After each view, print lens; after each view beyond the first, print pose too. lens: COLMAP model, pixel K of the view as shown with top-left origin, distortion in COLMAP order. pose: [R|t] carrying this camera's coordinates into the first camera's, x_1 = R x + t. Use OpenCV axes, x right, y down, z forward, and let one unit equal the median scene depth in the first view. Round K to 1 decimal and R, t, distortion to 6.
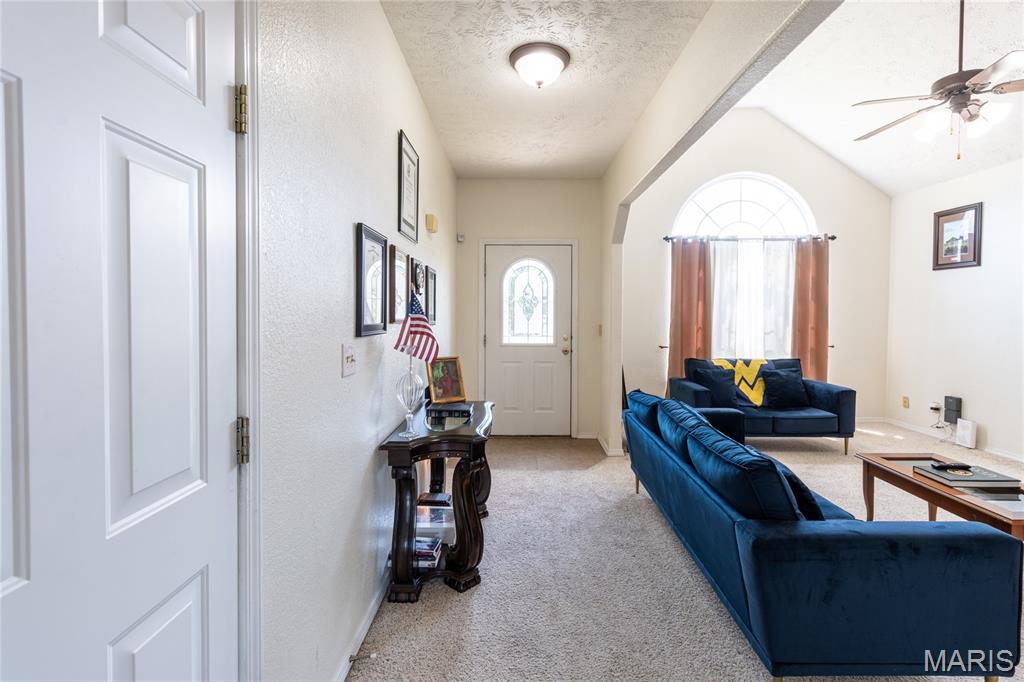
lens RADIAL K [[481.8, 0, 515.0], [0, 481.8, 326.5], [0, 0, 1]] dist [0.001842, 0.000370]
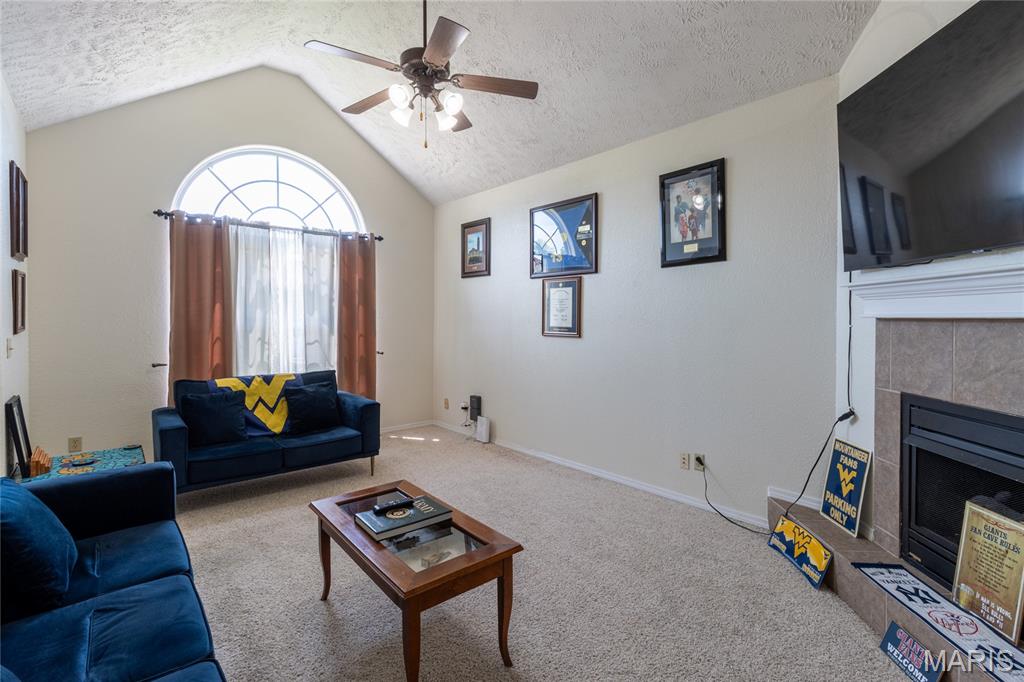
lens RADIAL K [[478.6, 0, 521.9], [0, 478.6, 326.4], [0, 0, 1]] dist [0.002815, -0.000104]
pose [[0.746336, -0.008348, 0.665517, 0.269089], [0.016095, 0.999855, -0.005509, -0.002058], [-0.665375, 0.014823, 0.746362, 0.128064]]
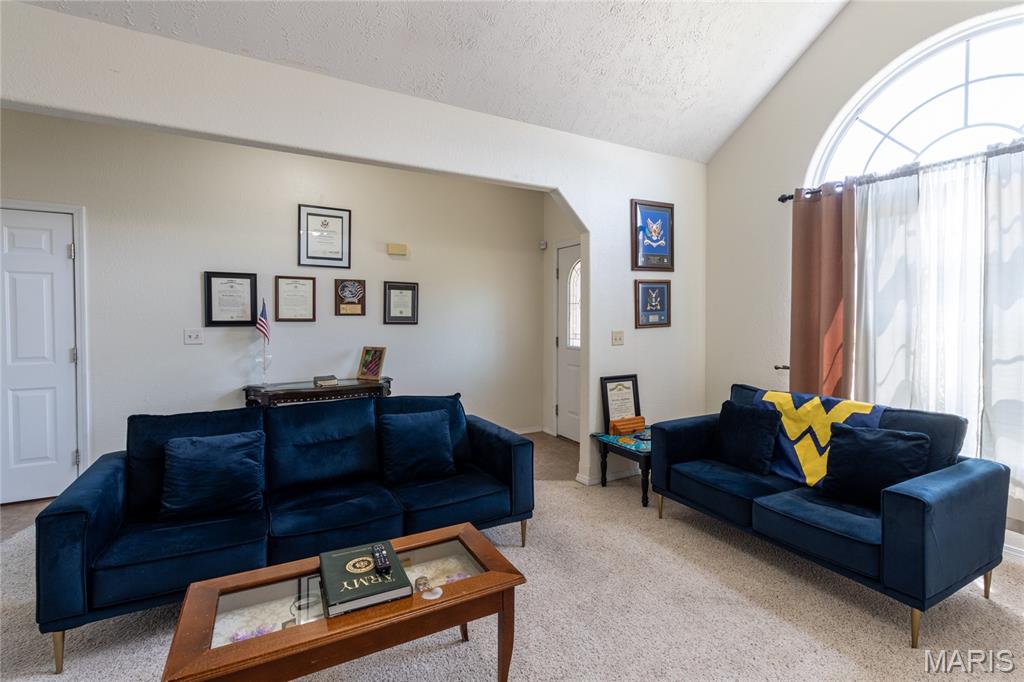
lens RADIAL K [[479.1, 0, 519.9], [0, 479.1, 326.6], [0, 0, 1]] dist [0.002094, 0.000631]
pose [[0.493059, 0.018051, -0.869809, 0.782049], [-0.023003, 0.999706, 0.007707, -0.010094], [0.869692, 0.016209, 0.493329, 0.429873]]
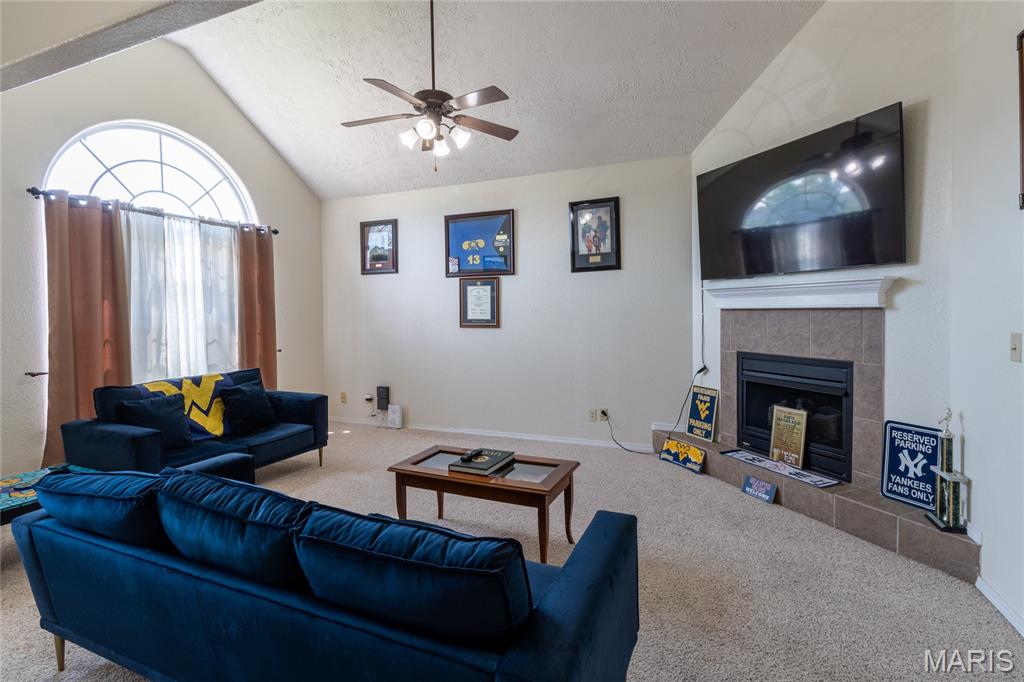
lens RADIAL K [[484.4, 0, 528.0], [0, 484.4, 325.7], [0, 0, 1]] dist [0.002797, 0.000338]
pose [[0.379649, -0.030426, 0.924630, -0.015499], [0.037501, 0.999144, 0.017480, -0.005217], [-0.924370, 0.028038, 0.380465, 0.238640]]
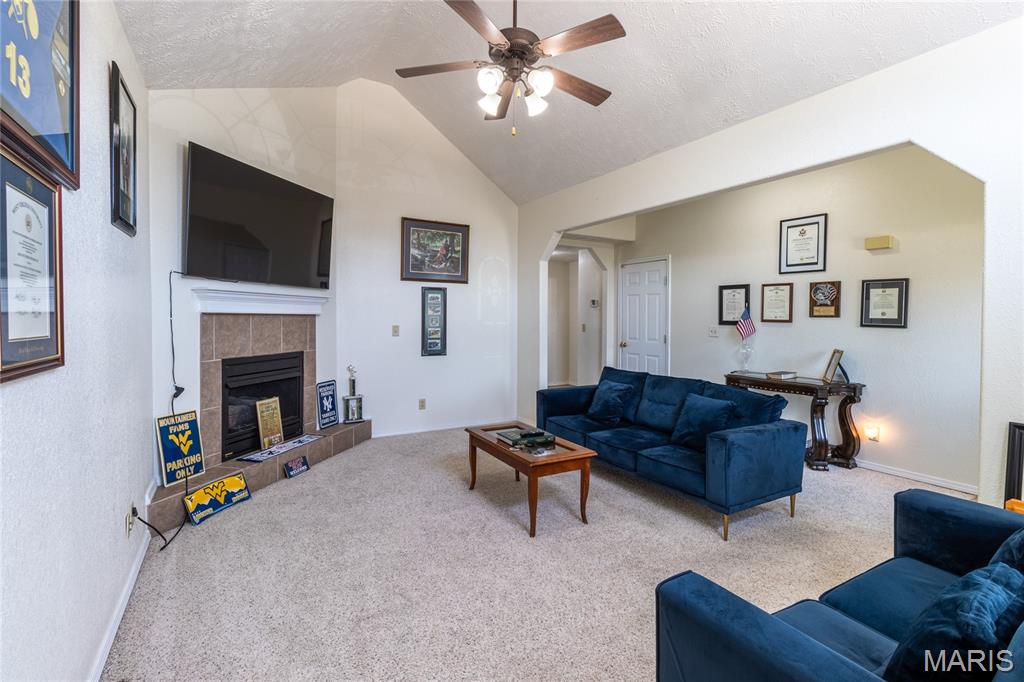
lens RADIAL K [[479.1, 0, 519.9], [0, 479.1, 326.6], [0, 0, 1]] dist [0.002094, 0.000631]
pose [[-0.854374, 0.004951, -0.519635, 0.811834], [-0.020565, 0.998849, 0.043330, -0.025927], [0.519252, 0.047706, -0.853289, 1.051245]]
